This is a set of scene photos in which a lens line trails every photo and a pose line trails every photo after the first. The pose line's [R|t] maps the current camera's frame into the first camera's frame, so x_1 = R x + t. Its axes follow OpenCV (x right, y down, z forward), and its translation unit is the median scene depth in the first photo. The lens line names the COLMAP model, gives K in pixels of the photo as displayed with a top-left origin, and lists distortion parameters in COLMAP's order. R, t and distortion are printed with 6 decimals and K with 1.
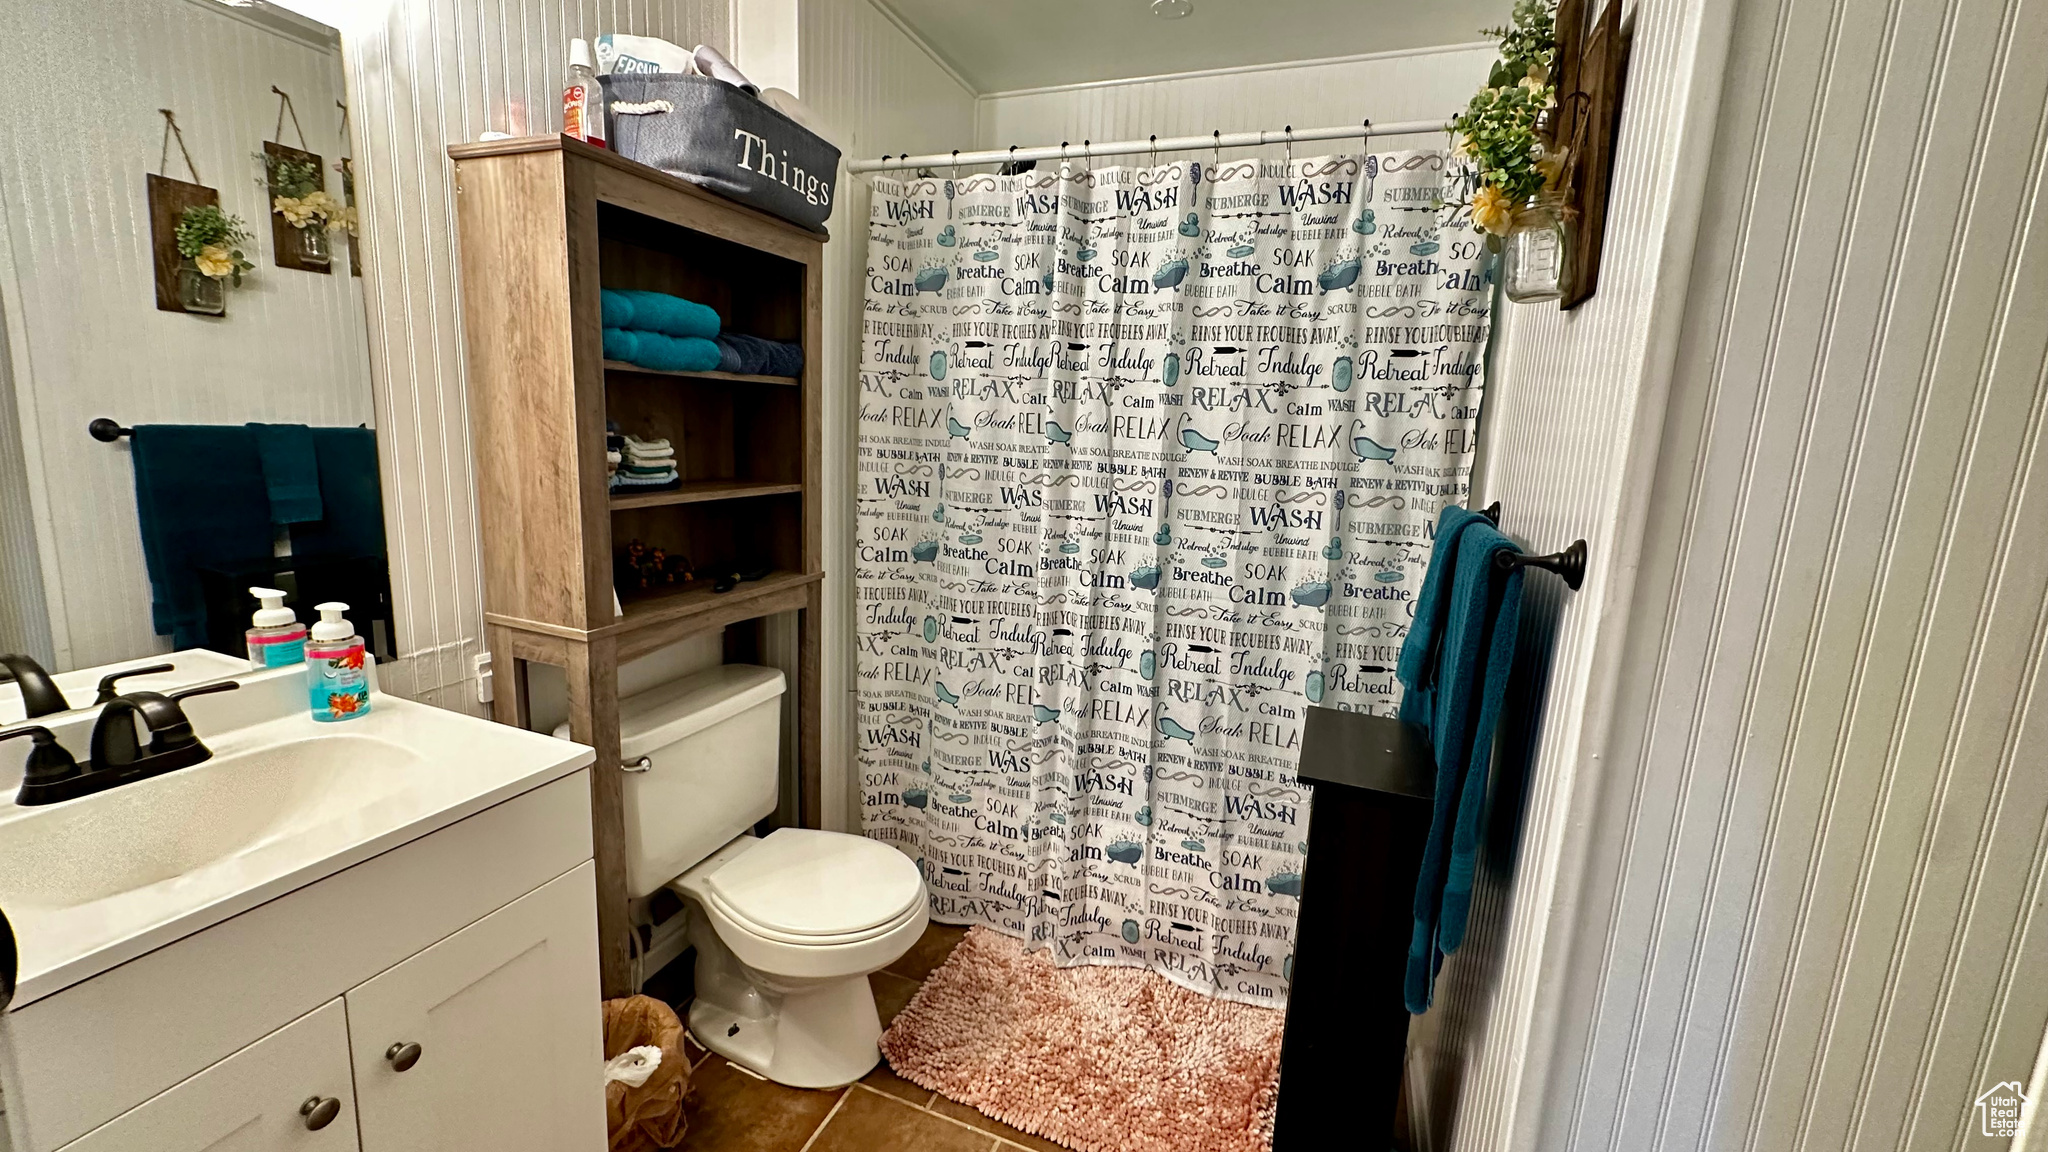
lens RADIAL K [[829.4, 0, 1013.6], [0, 829.4, 572.8], [0, 0, 1]] dist [-0.000025, -0.001390]
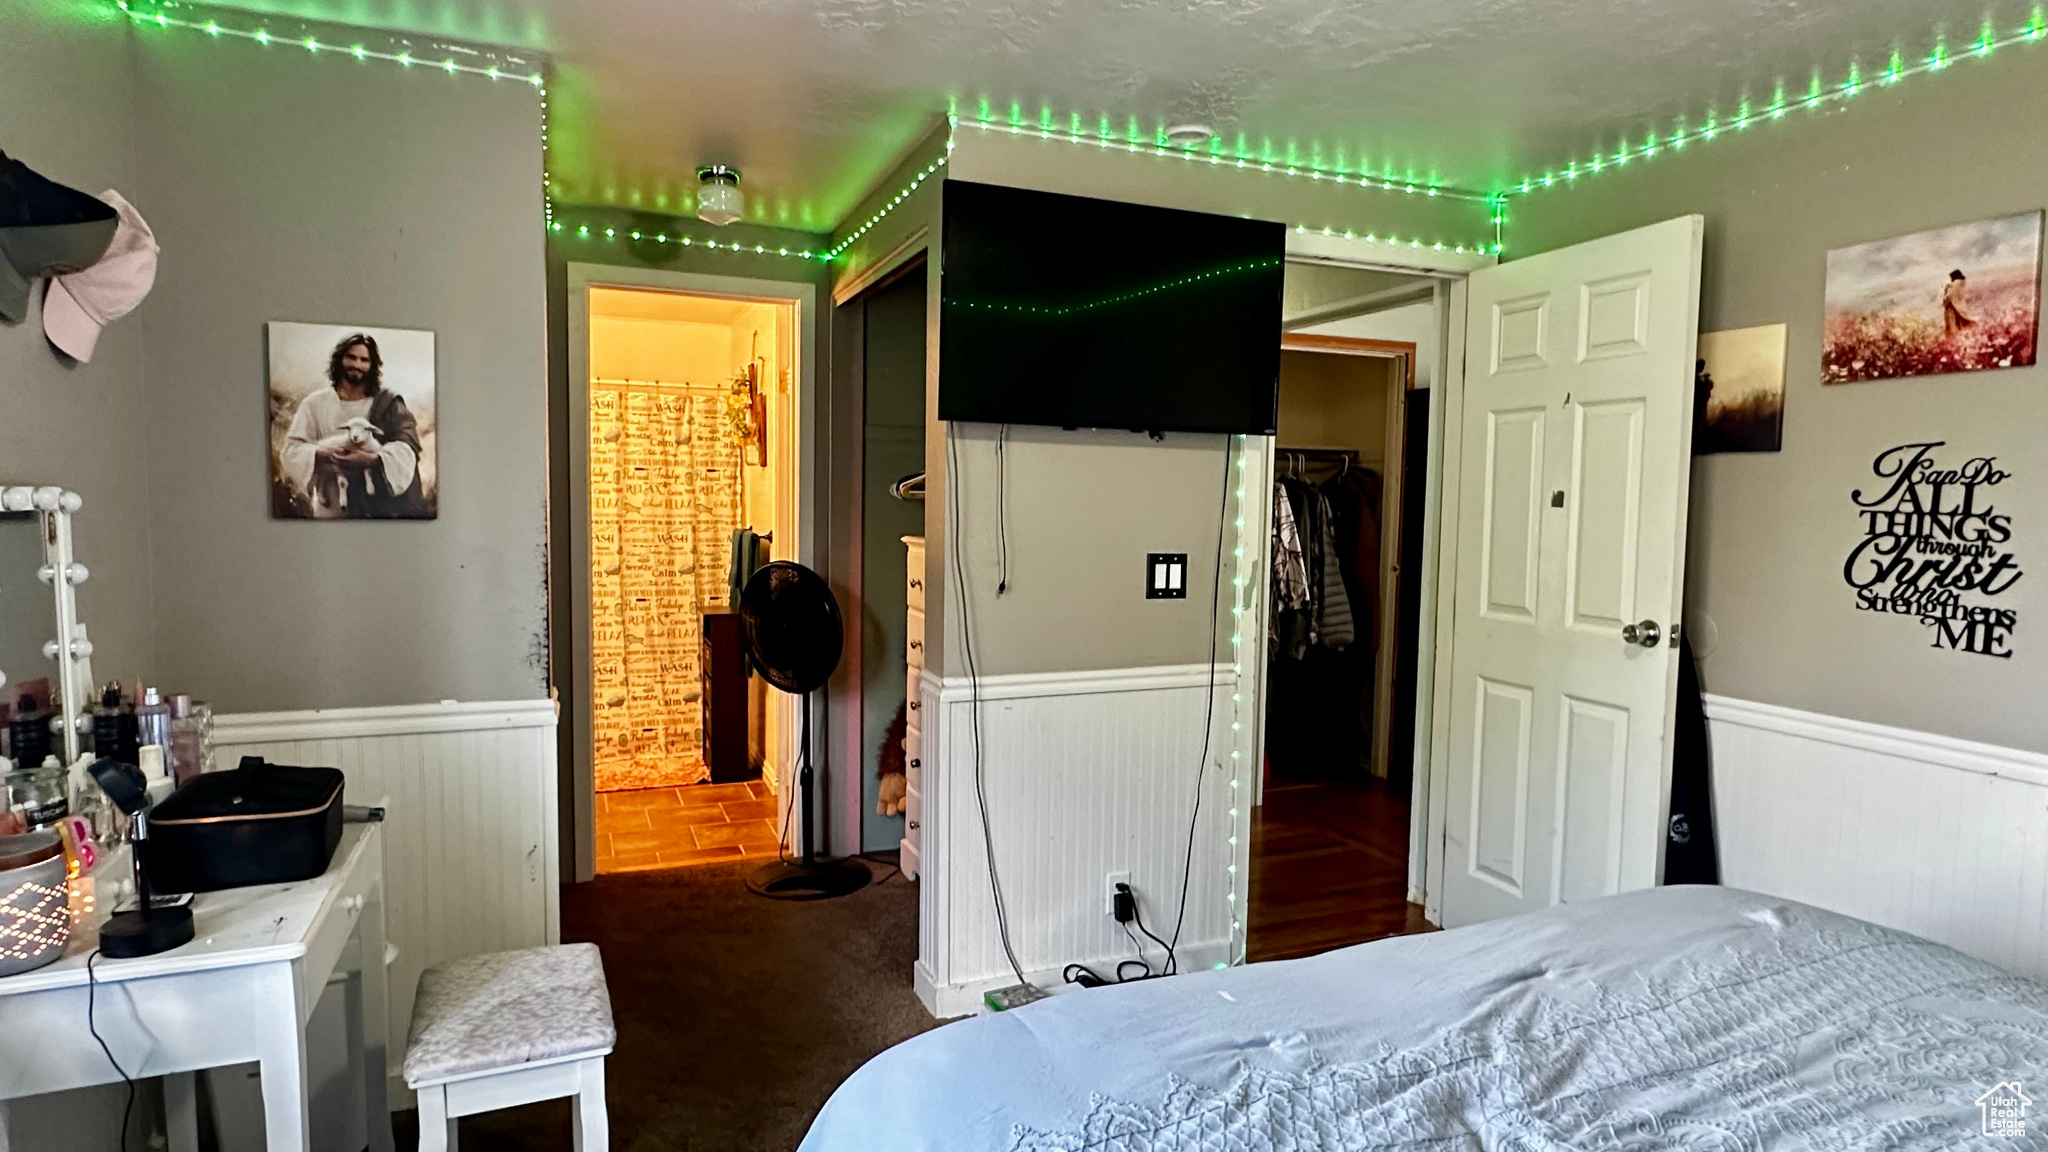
lens RADIAL K [[1163.4, 0, 1022.8], [0, 1163.4, 579.8], [0, 0, 1]] dist [0.008439, 0.002026]
pose [[0.725773, -0.083289, 0.682874, -1.220771], [0.135860, 0.990447, -0.023592, 0.263508], [-0.674386, 0.109897, 0.730155, -2.077756]]
